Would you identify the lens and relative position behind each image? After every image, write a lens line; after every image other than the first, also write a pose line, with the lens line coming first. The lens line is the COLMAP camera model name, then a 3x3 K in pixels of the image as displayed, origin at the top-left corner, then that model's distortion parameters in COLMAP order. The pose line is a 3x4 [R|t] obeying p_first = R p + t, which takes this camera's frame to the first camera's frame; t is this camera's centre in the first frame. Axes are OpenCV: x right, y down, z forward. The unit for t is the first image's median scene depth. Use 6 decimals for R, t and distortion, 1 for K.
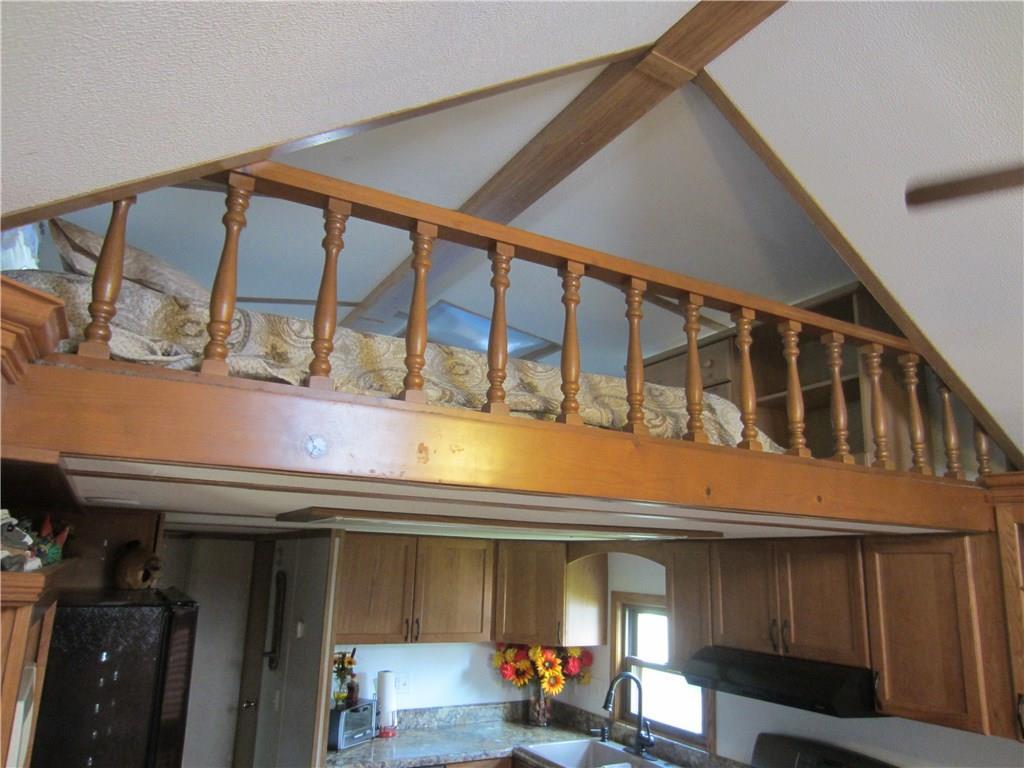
lens RADIAL K [[729.4, 0, 512.0], [0, 729.4, 384.0], [0, 0, 1]] dist [-0.037915, 0.026121]
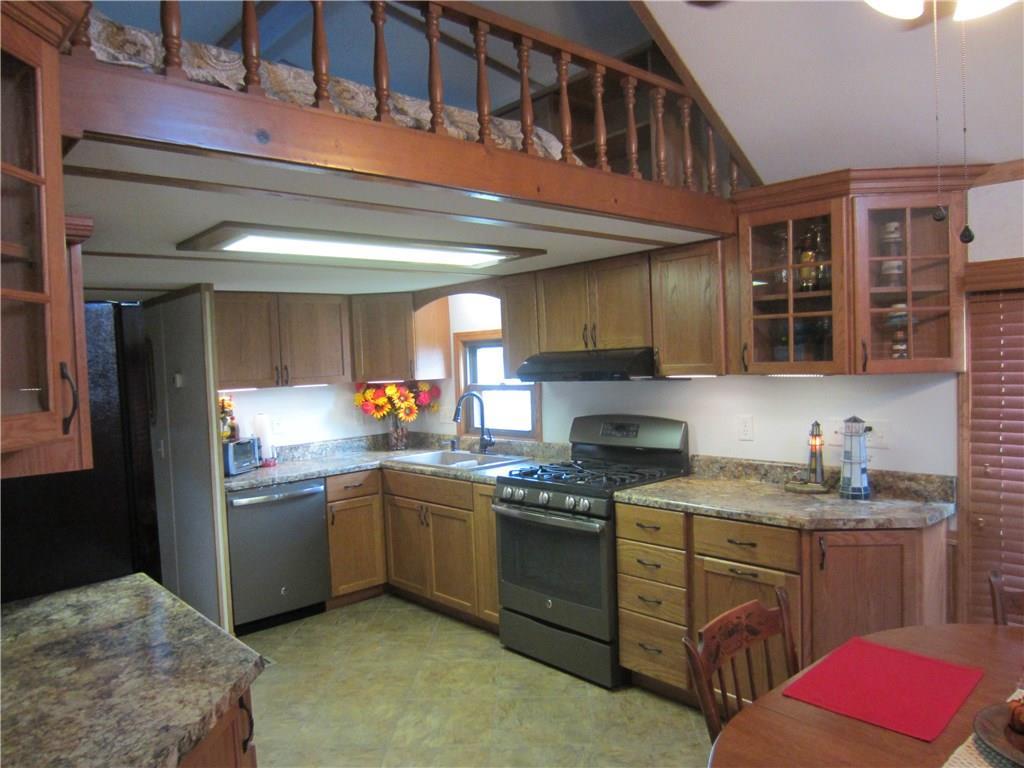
lens RADIAL K [[729.4, 0, 512.0], [0, 729.4, 384.0], [0, 0, 1]] dist [-0.037915, 0.026121]
pose [[0.969986, -0.083102, 0.228522, -0.060742], [0.018769, 0.962573, 0.270373, 0.063454], [-0.242437, -0.257969, 0.935241, -0.181641]]
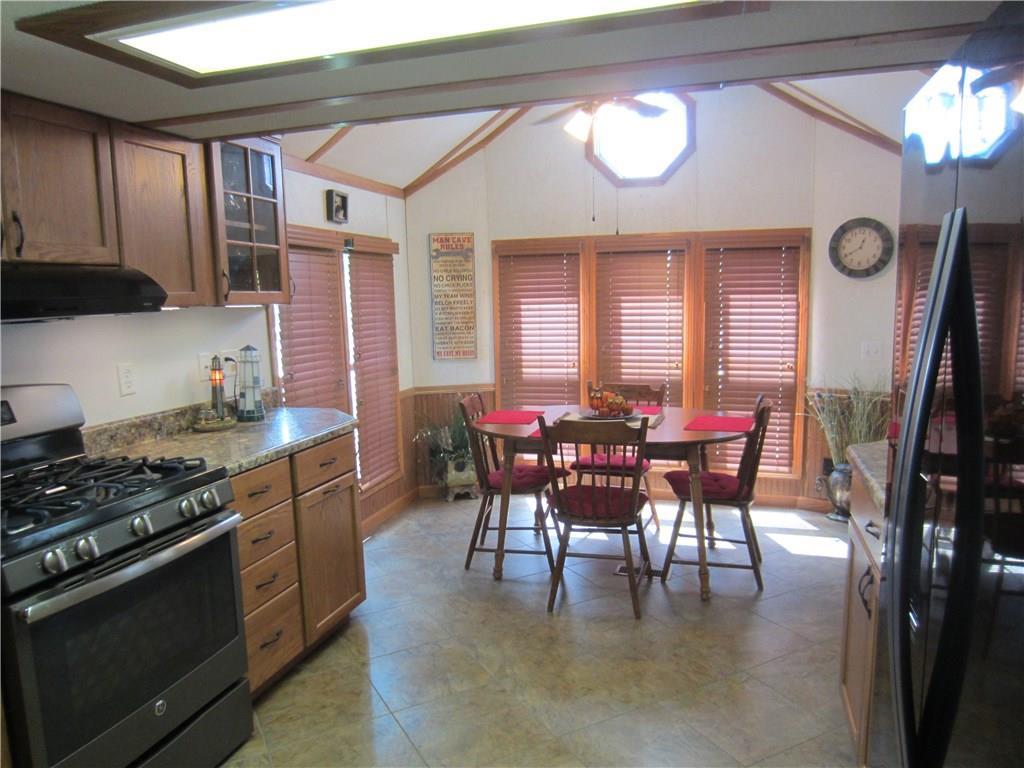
lens RADIAL K [[729.4, 0, 512.0], [0, 729.4, 384.0], [0, 0, 1]] dist [-0.037915, 0.026121]
pose [[-0.697250, -0.103992, 0.709245, -0.382940], [-0.165517, 0.986040, -0.018141, 0.355010], [-0.697457, -0.130041, -0.704729, 0.946815]]
